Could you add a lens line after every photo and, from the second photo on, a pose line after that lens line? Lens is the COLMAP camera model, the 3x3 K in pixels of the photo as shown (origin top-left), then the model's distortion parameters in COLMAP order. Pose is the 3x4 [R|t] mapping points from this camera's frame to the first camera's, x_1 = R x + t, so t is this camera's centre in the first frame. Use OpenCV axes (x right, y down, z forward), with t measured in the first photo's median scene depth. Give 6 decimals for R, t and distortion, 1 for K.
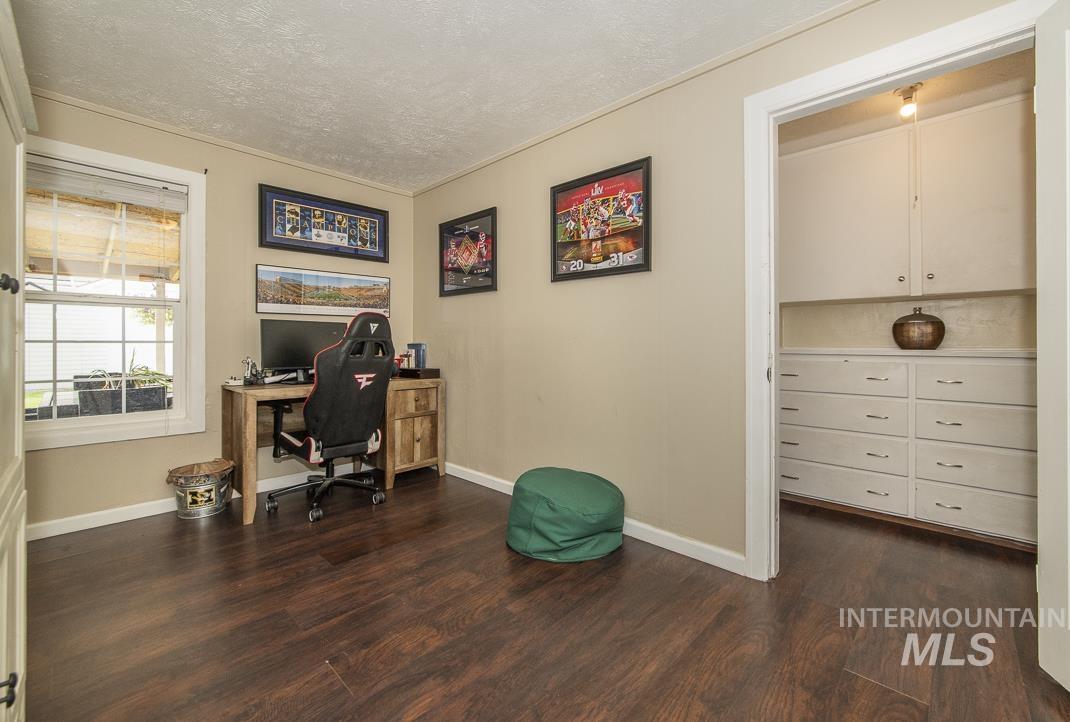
lens RADIAL K [[440.9, 0, 536.6], [0, 440.9, 342.8], [0, 0, 1]] dist [-0.001591, -0.000084]
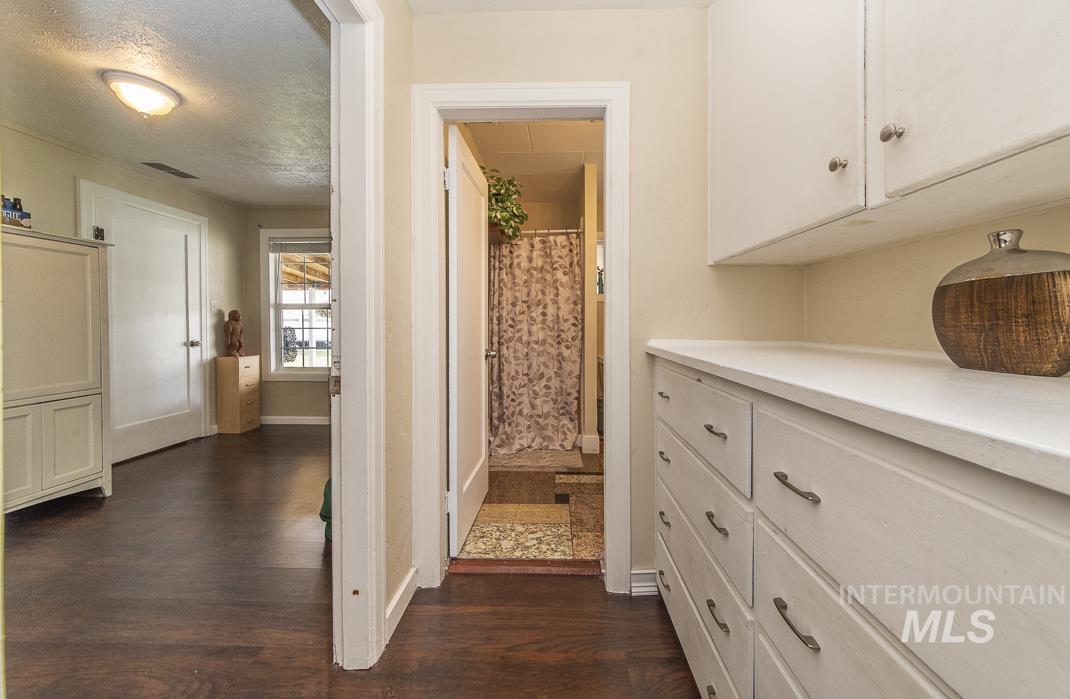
lens RADIAL K [[389.7, 0, 535.6], [0, 389.7, 327.4], [0, 0, 1]] dist [-0.001332, 0.005203]
pose [[0.658718, 0.004186, -0.752378, 0.740855], [0.007304, 0.999902, 0.011959, -0.015795], [0.752354, -0.013373, 0.658623, 0.498526]]
